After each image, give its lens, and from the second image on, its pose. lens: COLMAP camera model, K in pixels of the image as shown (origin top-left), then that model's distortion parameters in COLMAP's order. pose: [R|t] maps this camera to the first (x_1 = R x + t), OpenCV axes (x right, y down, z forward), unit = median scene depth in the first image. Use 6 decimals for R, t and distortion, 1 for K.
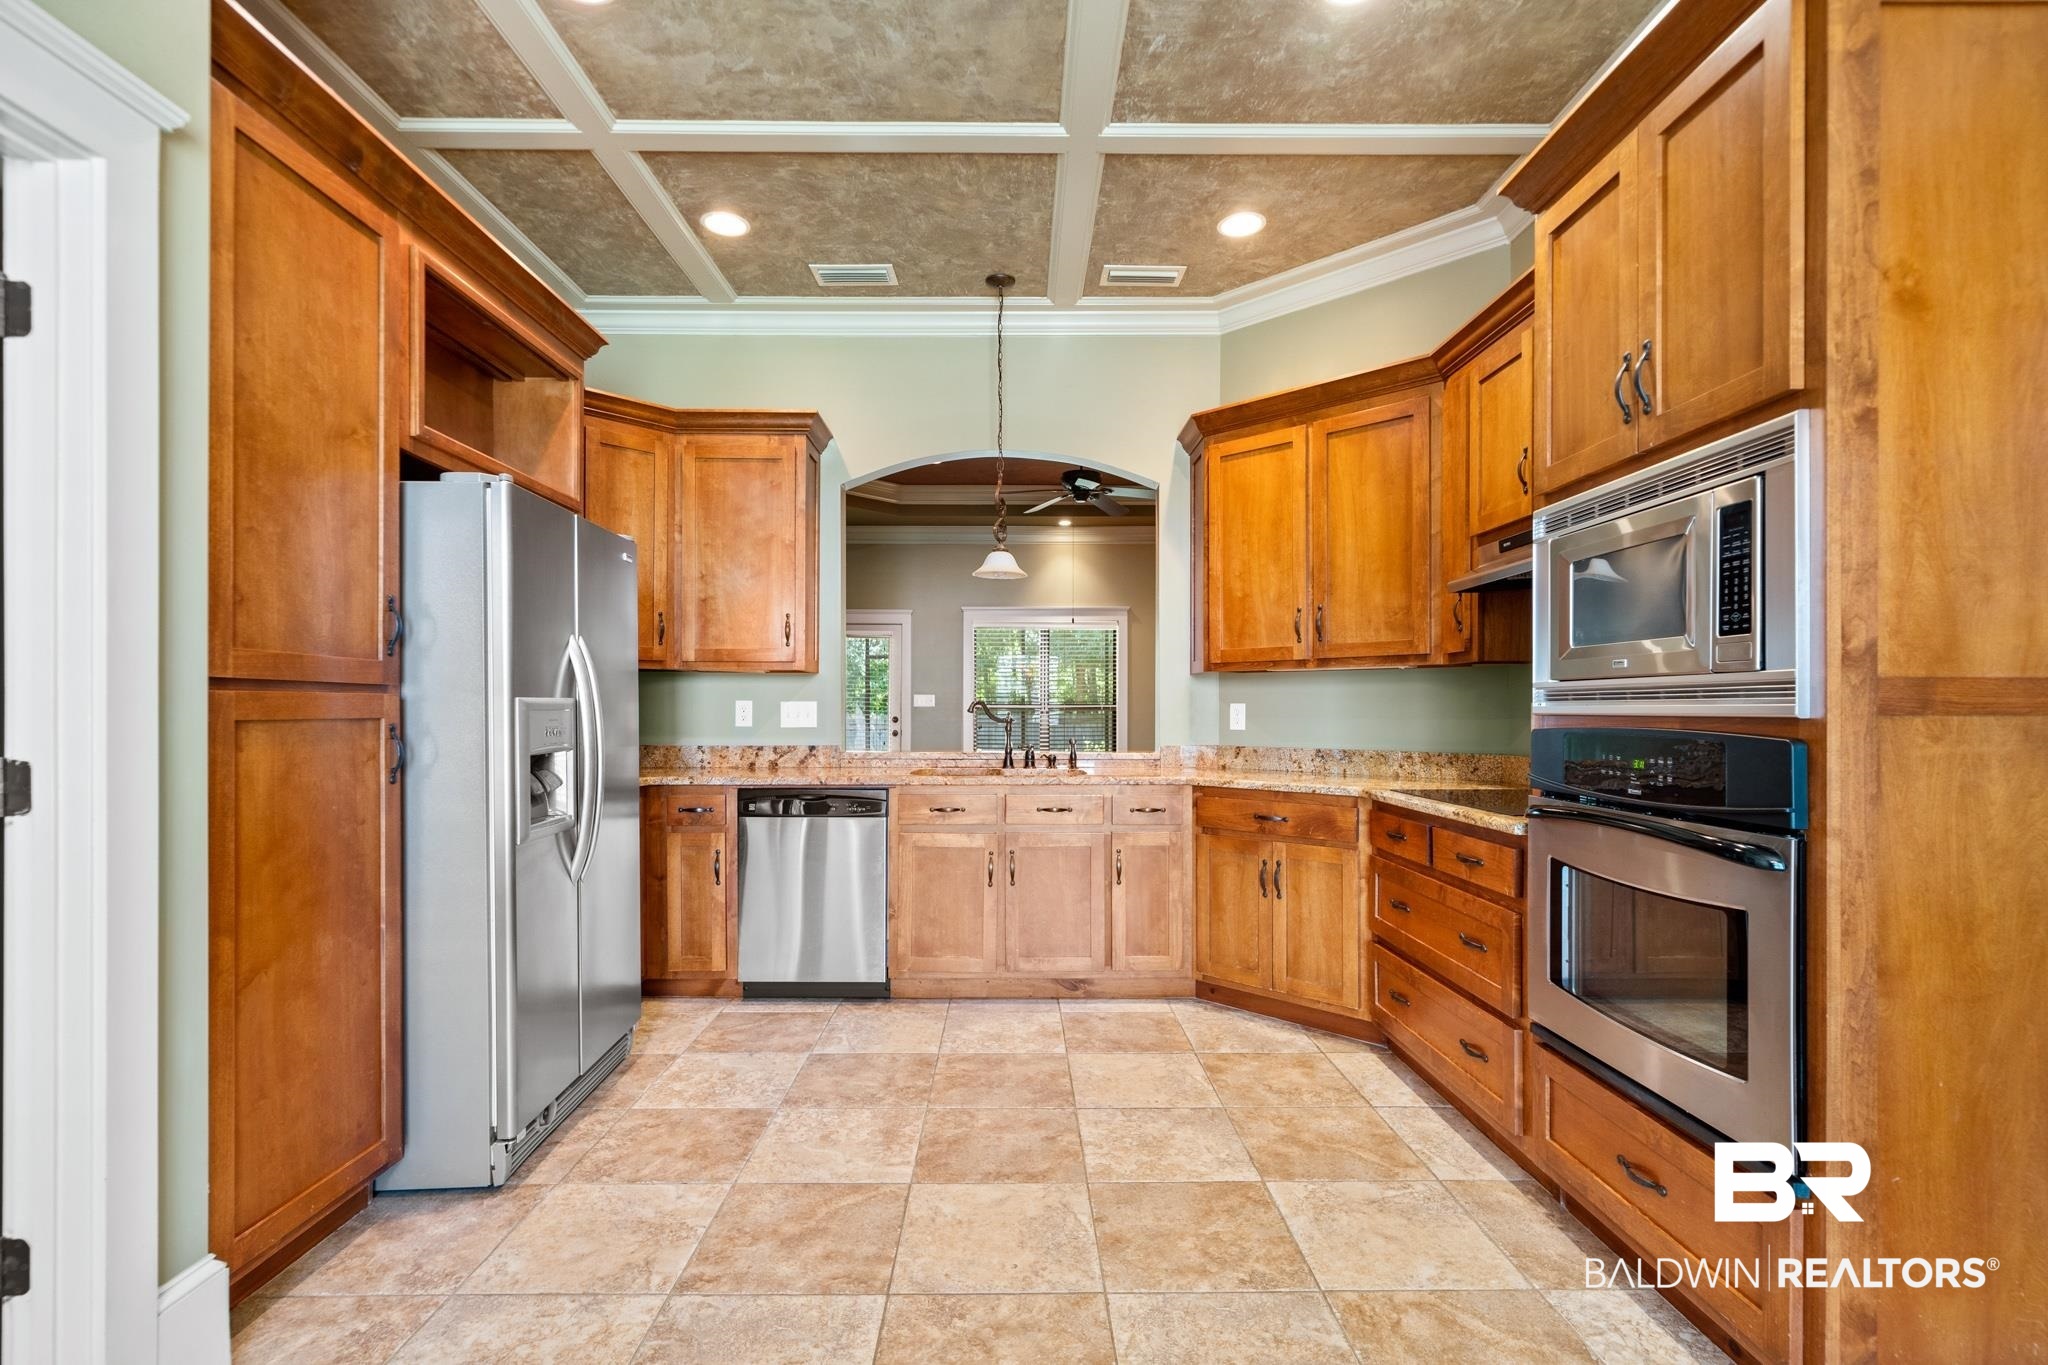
lens RADIAL K [[942.2, 0, 1025.9], [0, 942.2, 707.8], [0, 0, 1]] dist [0.000378, 0.001050]
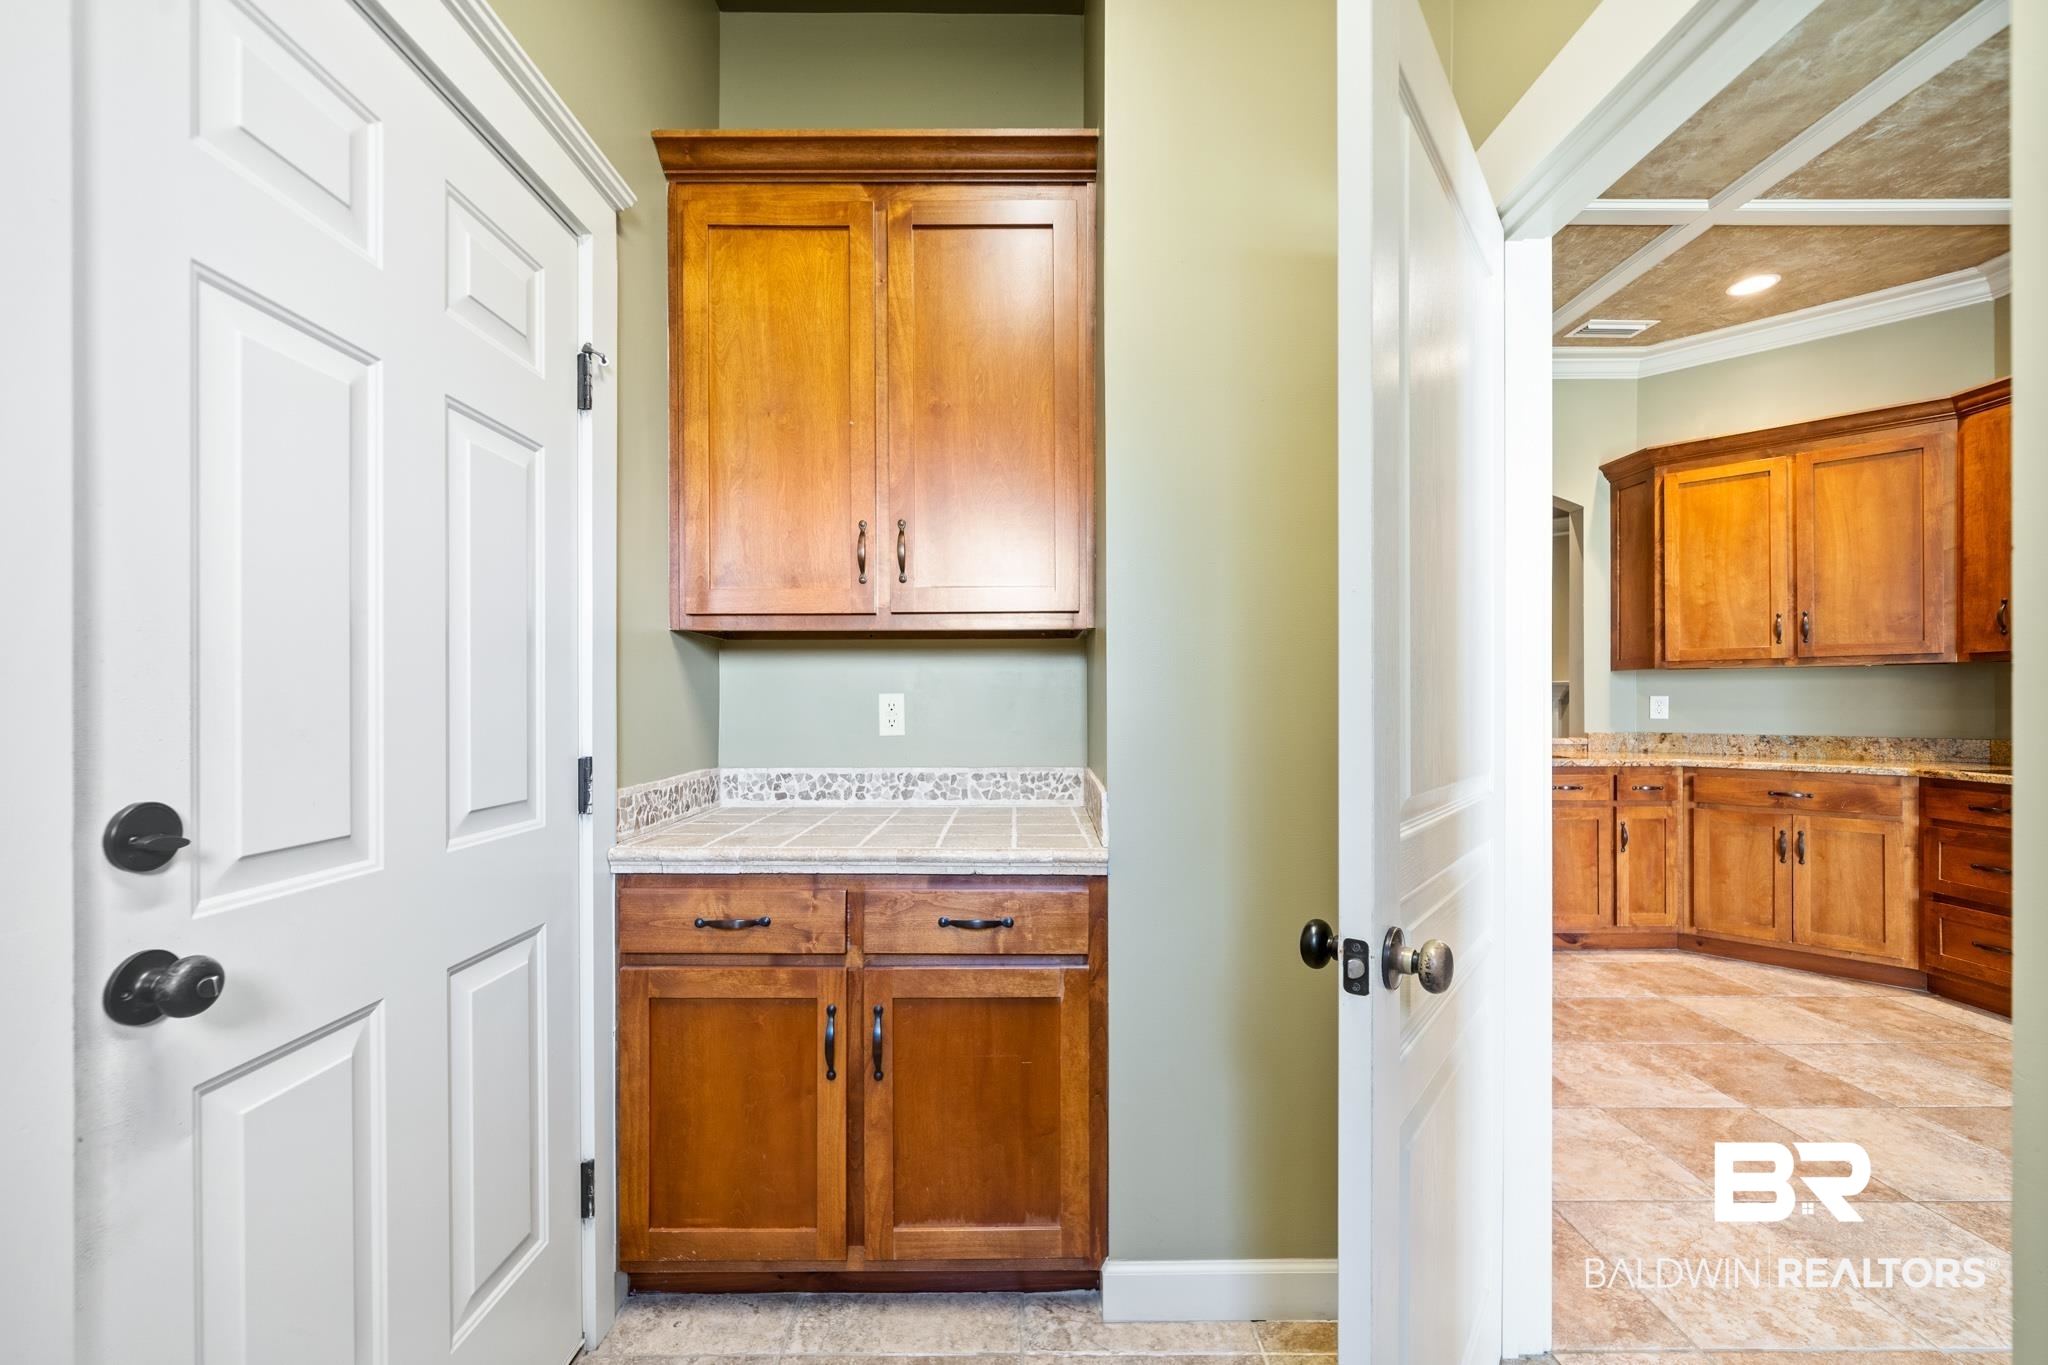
lens RADIAL K [[815.6, 0, 1036.8], [0, 815.6, 697.5], [0, 0, 1]] dist [-0.002370, 0.000216]
pose [[0.999985, -0.001913, -0.005115, -0.661954], [0.001902, 0.999996, -0.002256, -0.002251], [0.005119, 0.002247, 0.999984, -0.009382]]
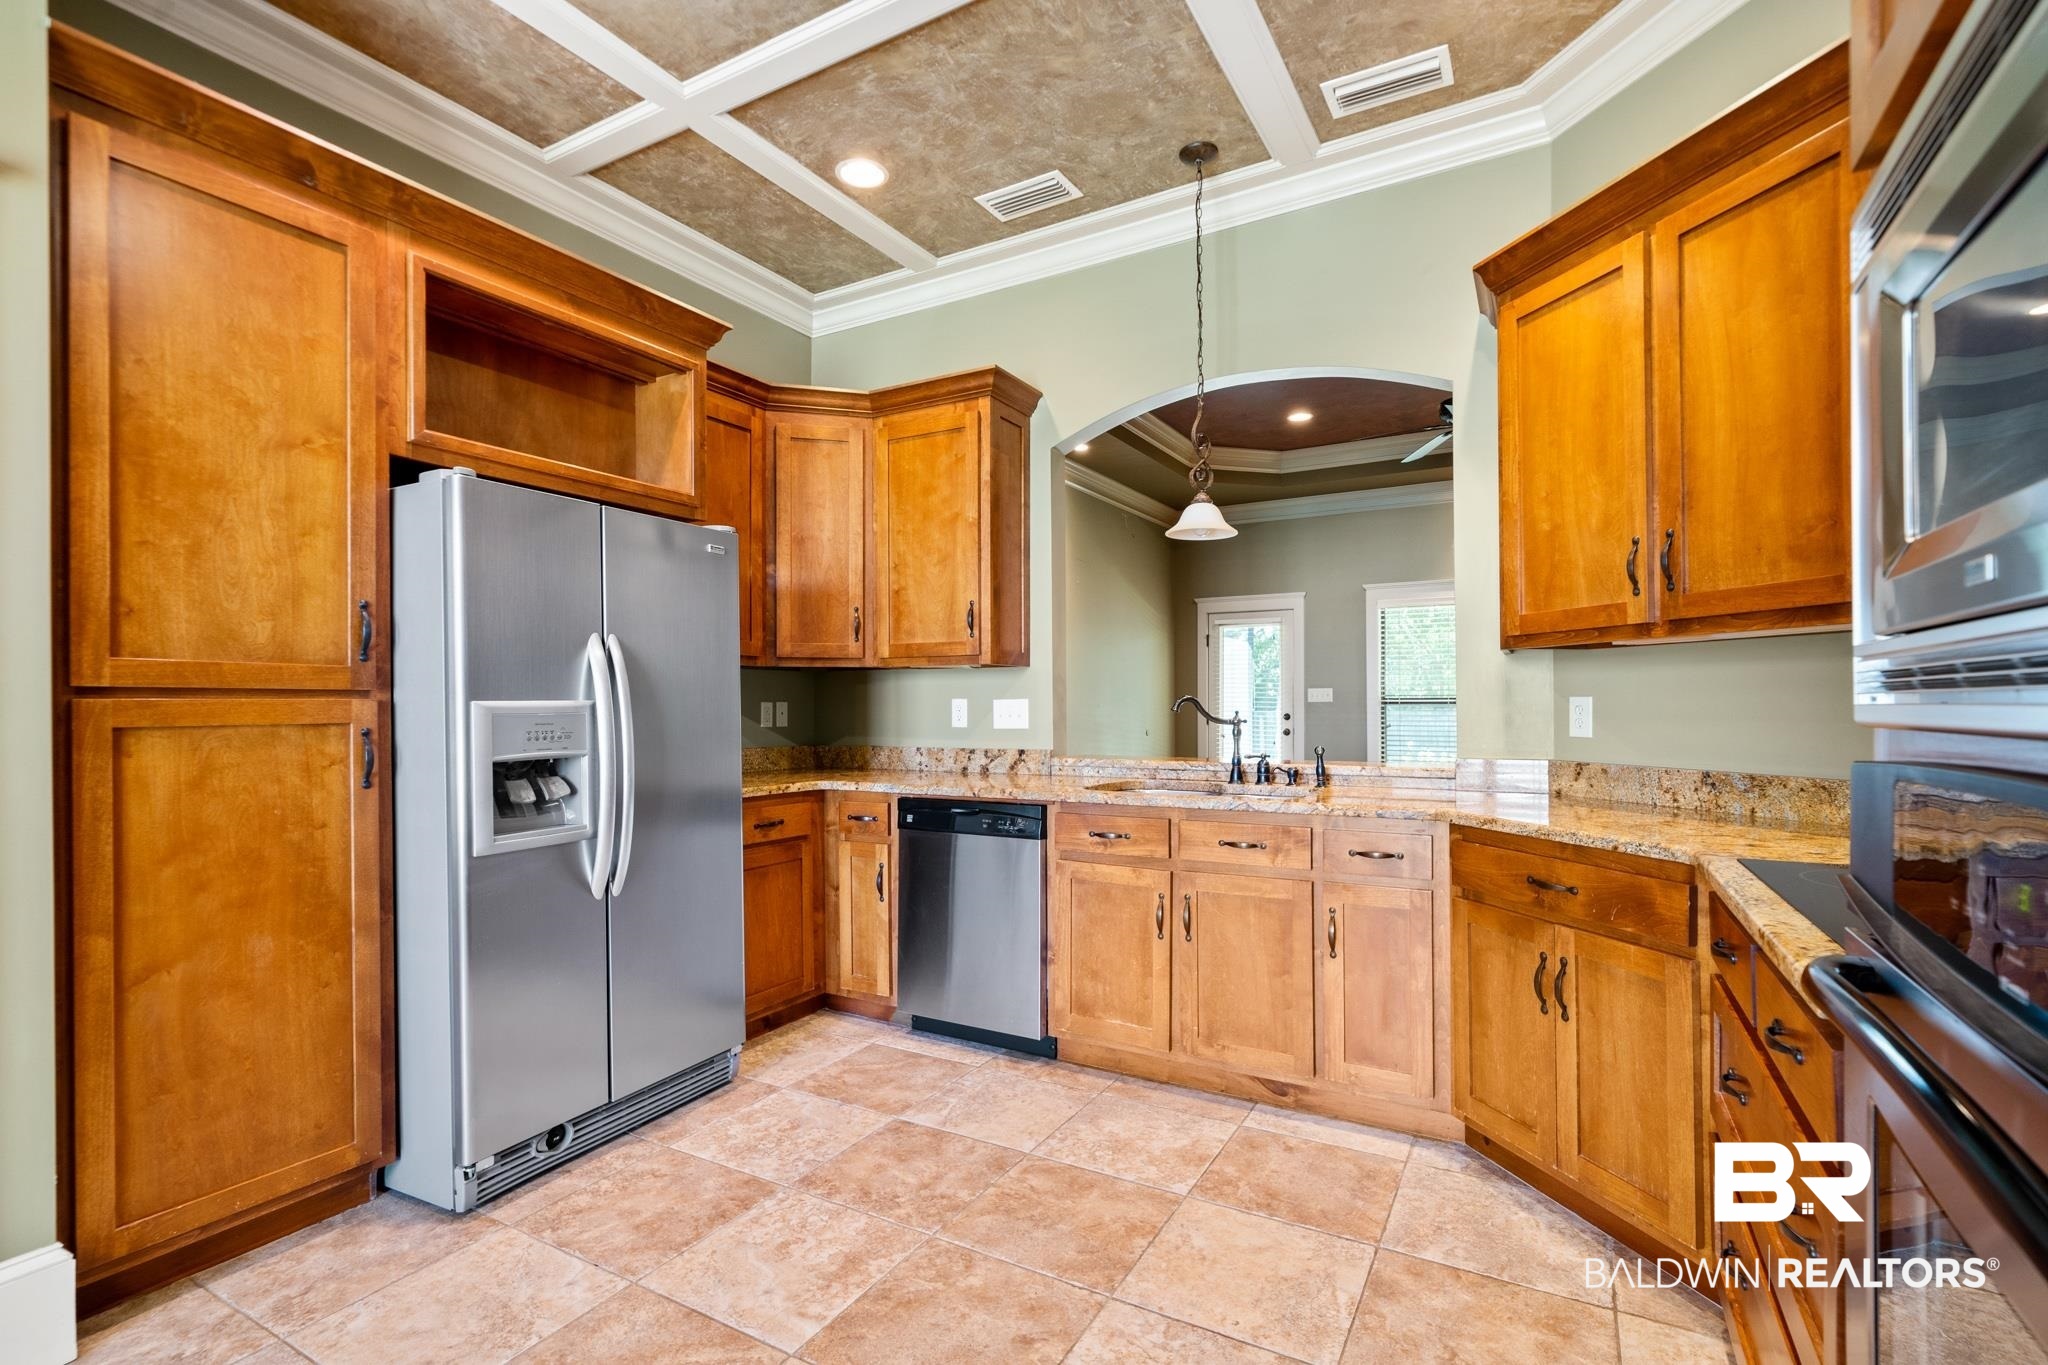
lens RADIAL K [[942.2, 0, 1026.8], [0, 942.2, 701.1], [0, 0, 1]] dist [0.000378, 0.001050]
pose [[0.863674, -0.007843, -0.503990, 0.273857], [0.007103, 0.999969, -0.003388, -0.002472], [0.504001, -0.000654, 0.863703, 0.301557]]
